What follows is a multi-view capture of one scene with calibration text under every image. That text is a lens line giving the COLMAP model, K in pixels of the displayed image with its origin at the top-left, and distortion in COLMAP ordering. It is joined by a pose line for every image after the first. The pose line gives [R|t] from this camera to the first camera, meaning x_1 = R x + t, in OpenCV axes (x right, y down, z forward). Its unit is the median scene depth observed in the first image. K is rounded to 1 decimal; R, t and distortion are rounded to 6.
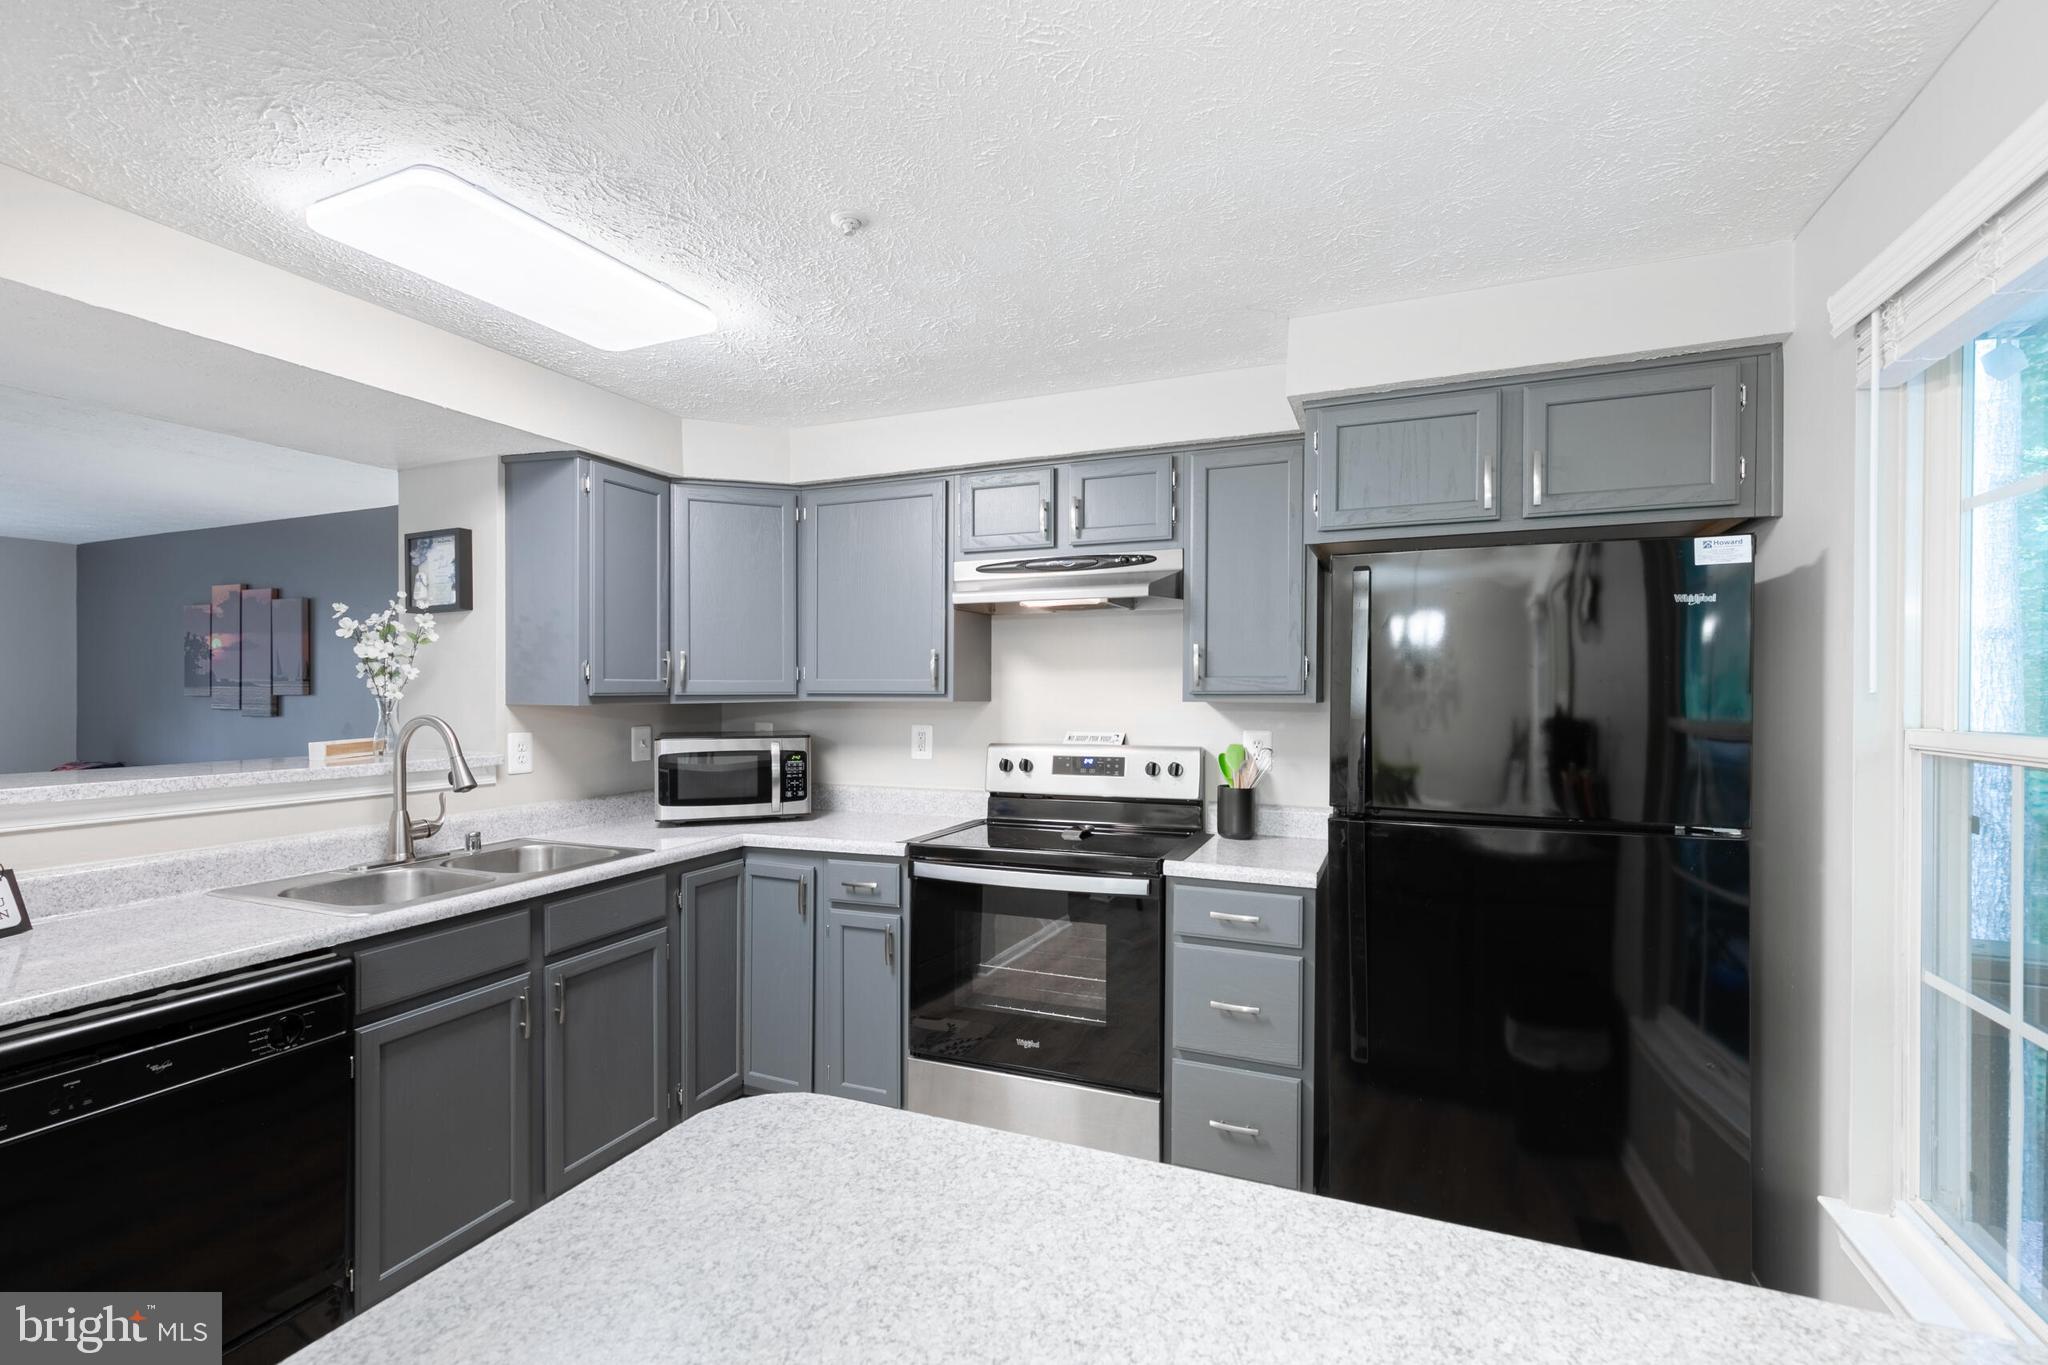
lens RADIAL K [[920.1, 0, 1020.3], [0, 920.1, 694.5], [0, 0, 1]] dist [0.008726, -0.000604]
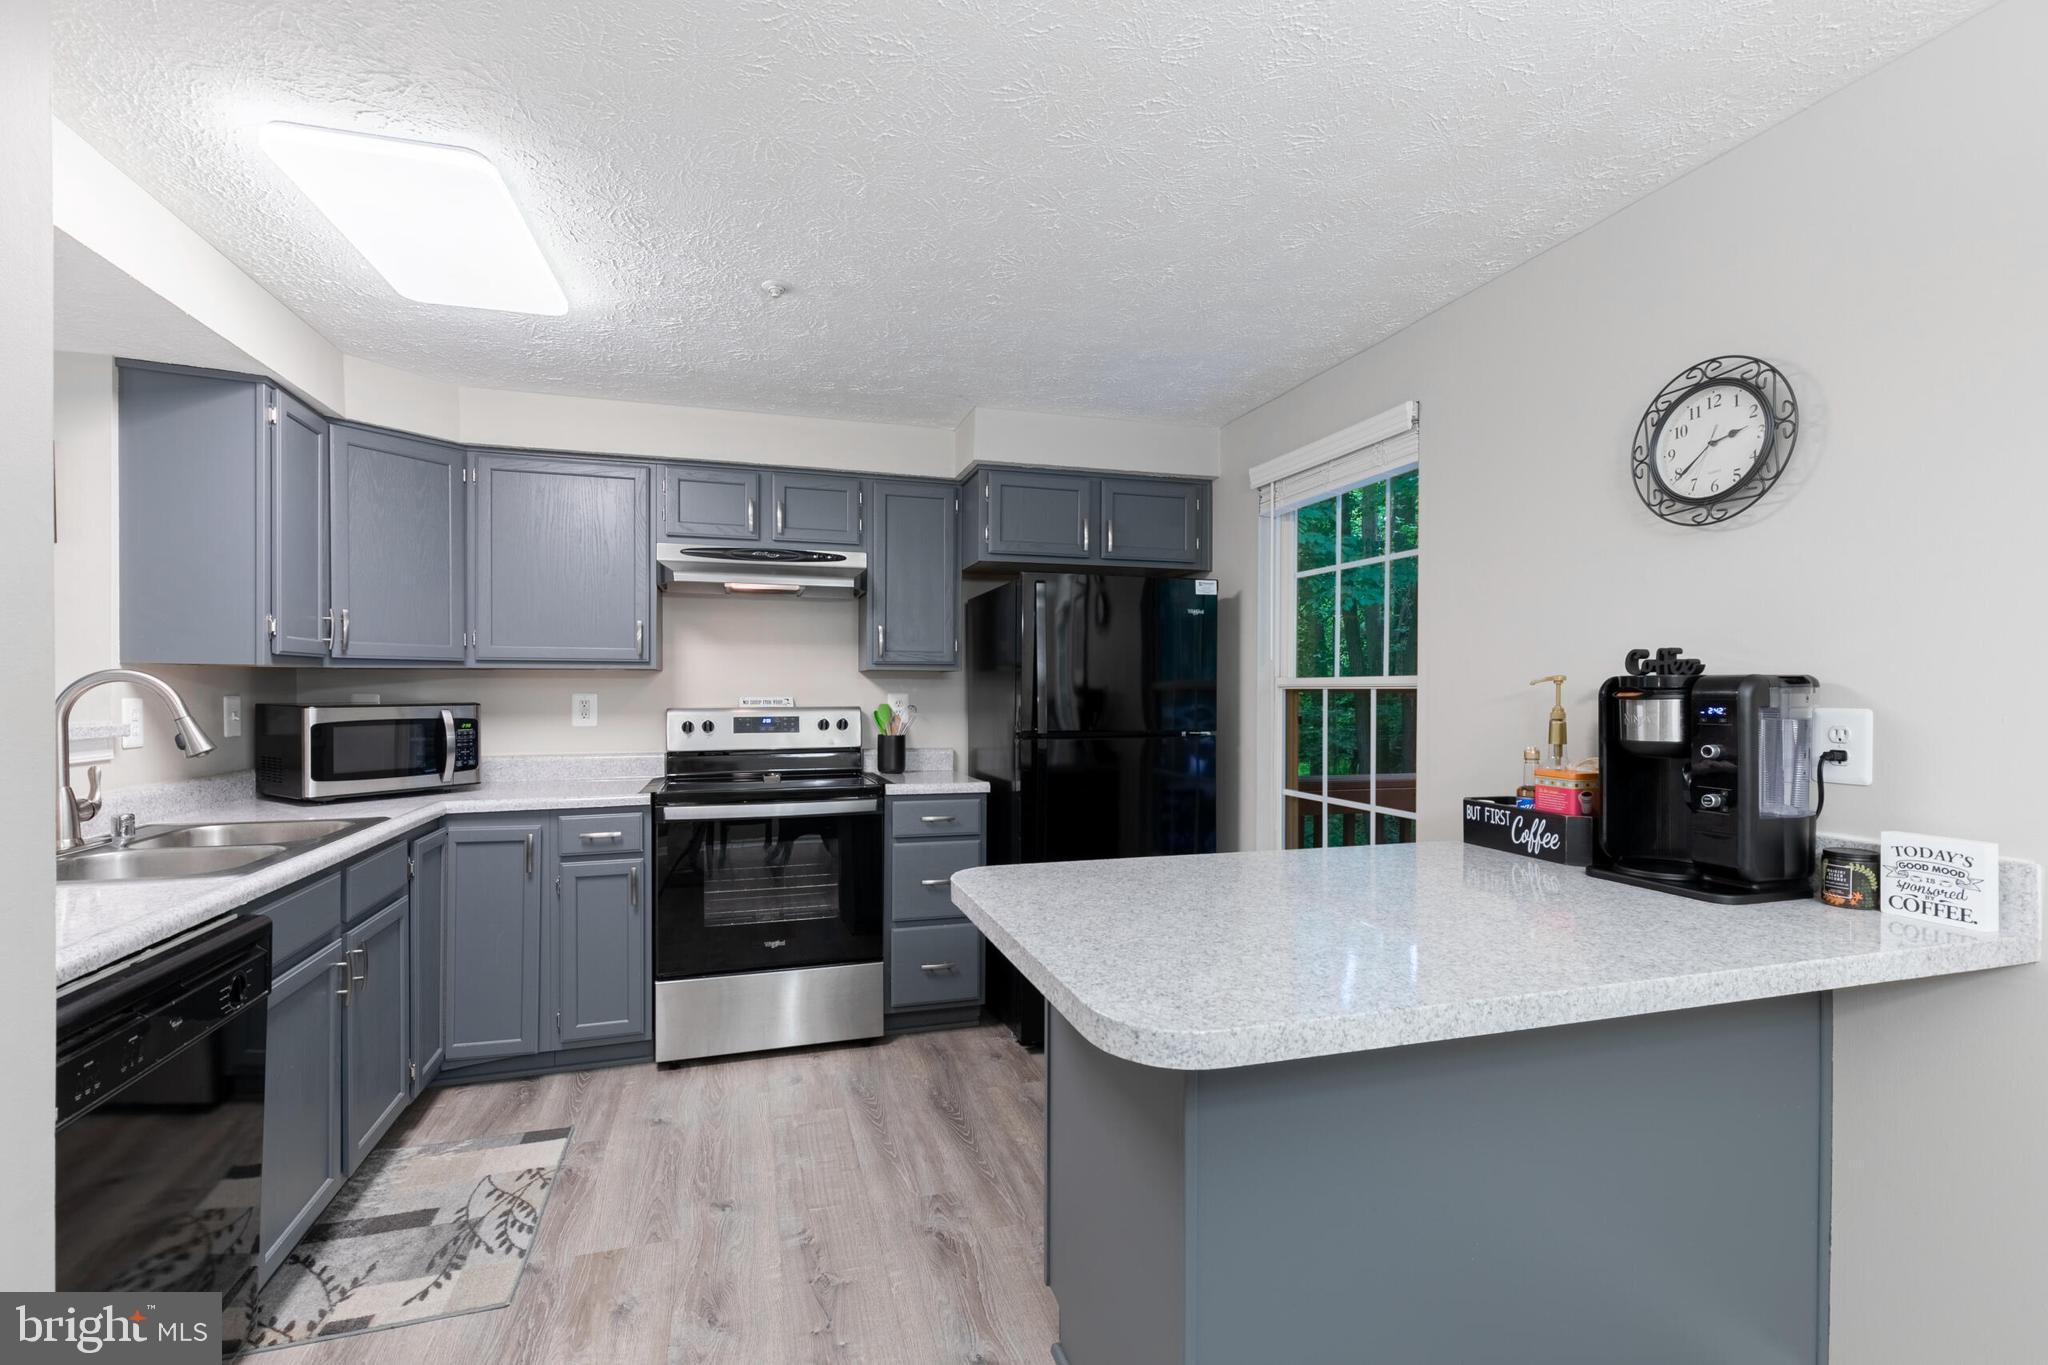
lens RADIAL K [[920.1, 0, 1020.3], [0, 920.1, 694.5], [0, 0, 1]] dist [0.008726, -0.000604]
pose [[0.768891, -0.003260, 0.639371, -0.476028], [0.001446, 0.999993, 0.003359, 0.037741], [-0.639378, -0.001658, 0.768891, -0.141998]]
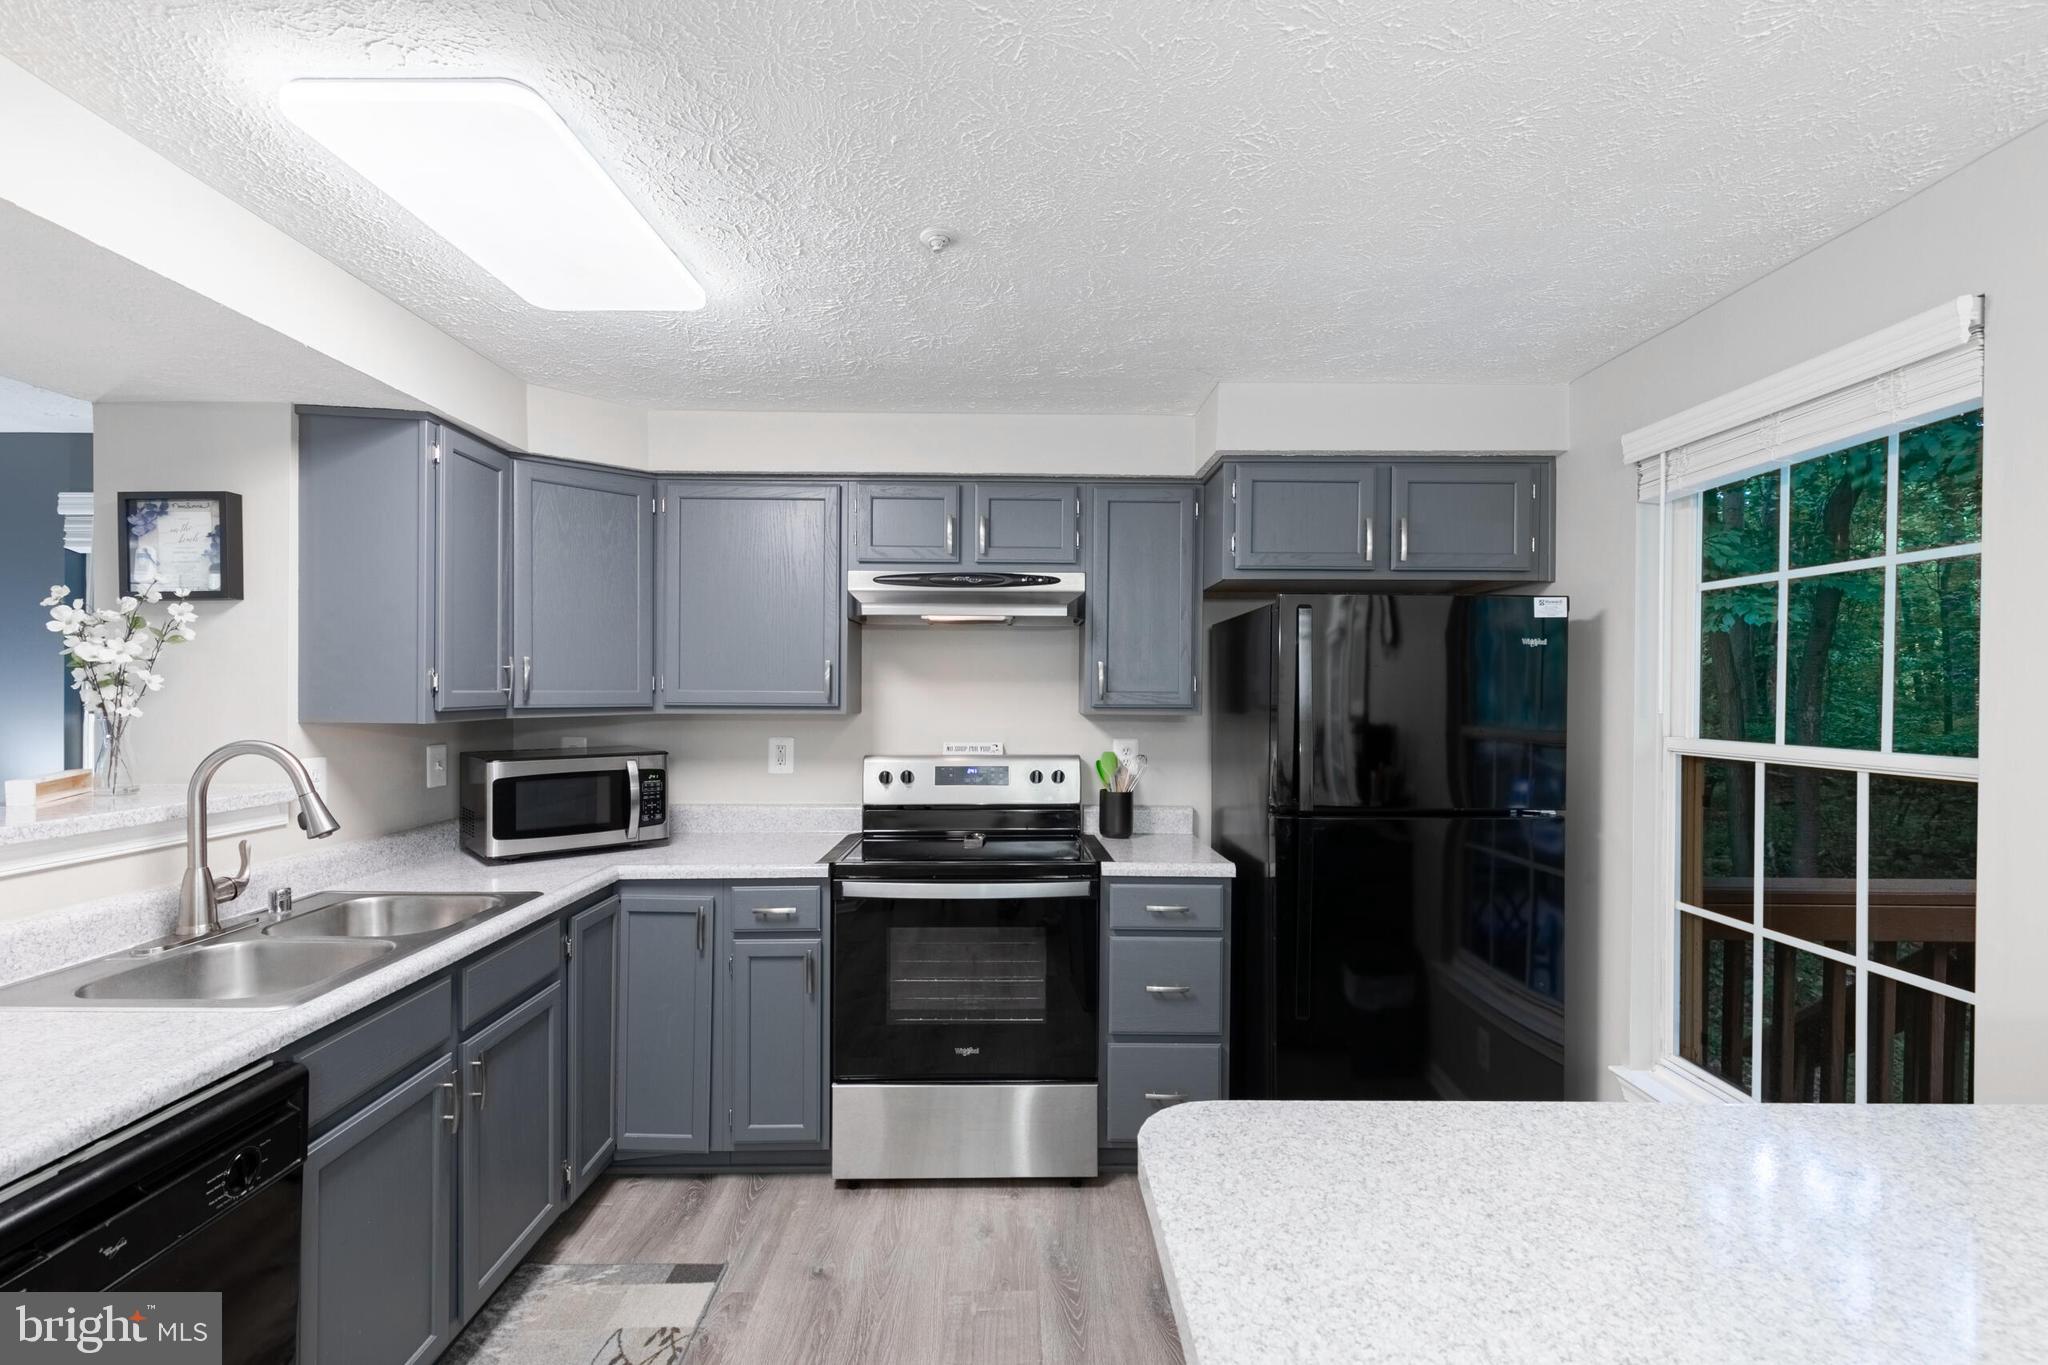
lens RADIAL K [[920.1, 0, 1020.3], [0, 920.1, 694.5], [0, 0, 1]] dist [0.008726, -0.000604]
pose [[0.916954, 0.002505, 0.398984, -0.313057], [-0.003204, 0.999994, 0.001085, -0.015811], [-0.398979, -0.002273, 0.916957, 0.036685]]
